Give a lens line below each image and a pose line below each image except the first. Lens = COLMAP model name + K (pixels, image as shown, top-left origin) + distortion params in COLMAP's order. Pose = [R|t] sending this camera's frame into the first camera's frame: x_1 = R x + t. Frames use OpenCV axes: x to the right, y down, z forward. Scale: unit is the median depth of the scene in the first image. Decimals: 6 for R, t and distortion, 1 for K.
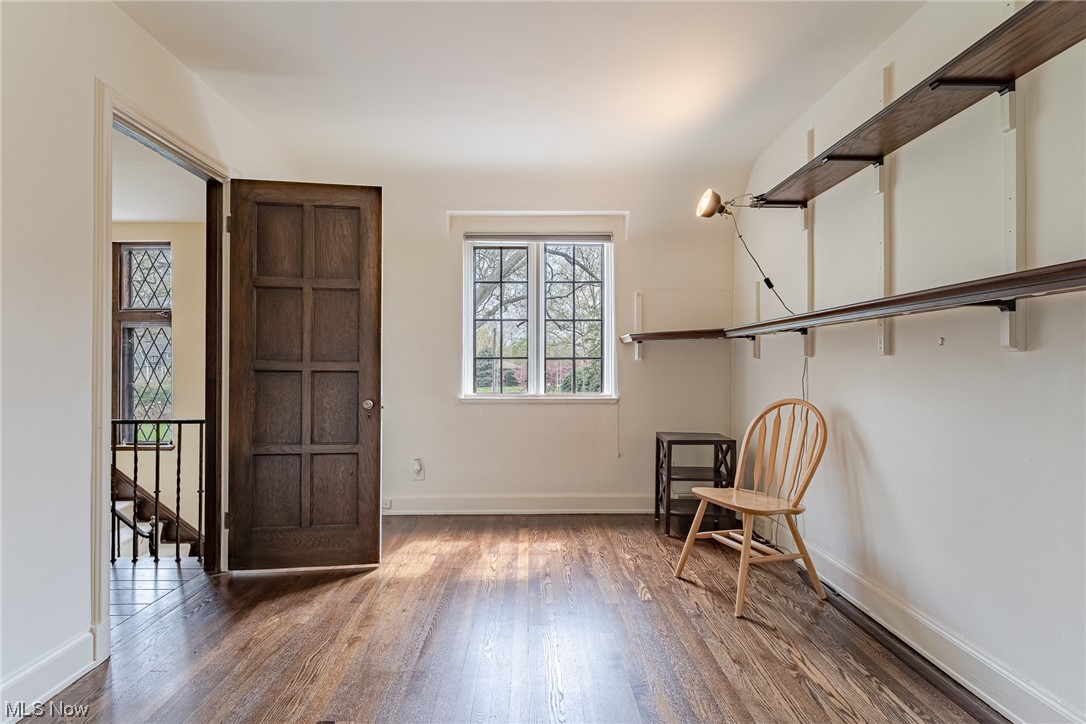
lens RADIAL K [[503.8, 0, 542.7], [0, 503.8, 364.5], [0, 0, 1]] dist [-0.000164, 0.000028]
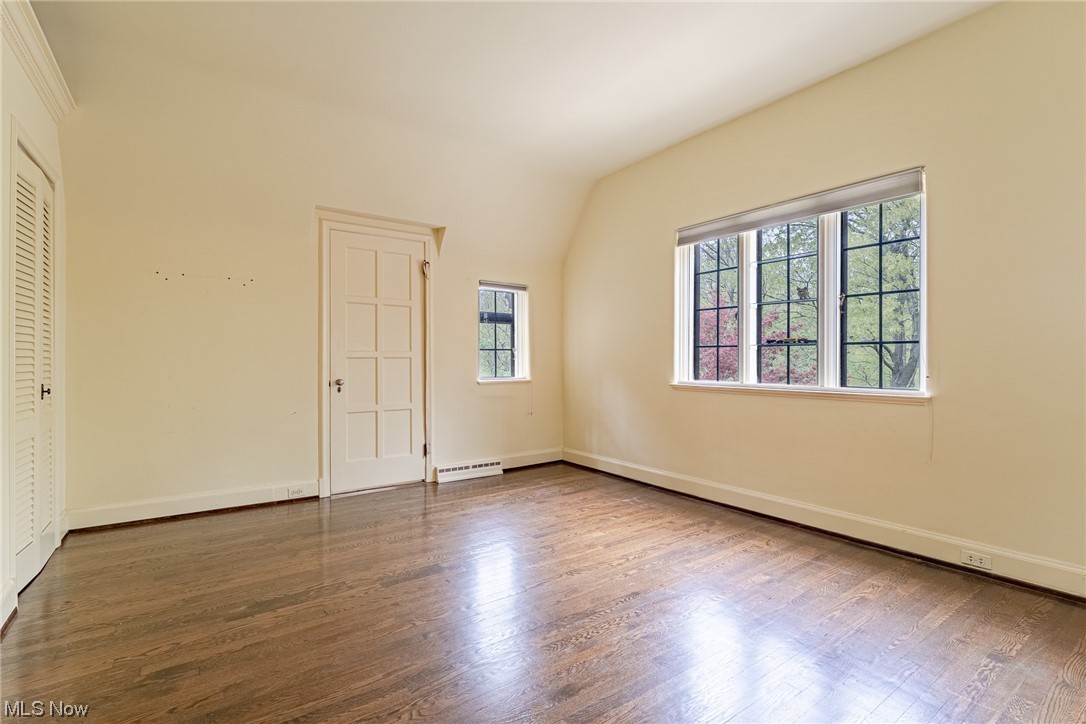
lens RADIAL K [[503.8, 0, 545.0], [0, 503.8, 357.6], [0, 0, 1]] dist [-0.000164, 0.000028]
pose [[0.559167, 0.005606, -0.829036, 0.573231], [0.003909, 0.999948, 0.009398, -0.001016], [0.829046, -0.008496, 0.559116, 0.140741]]
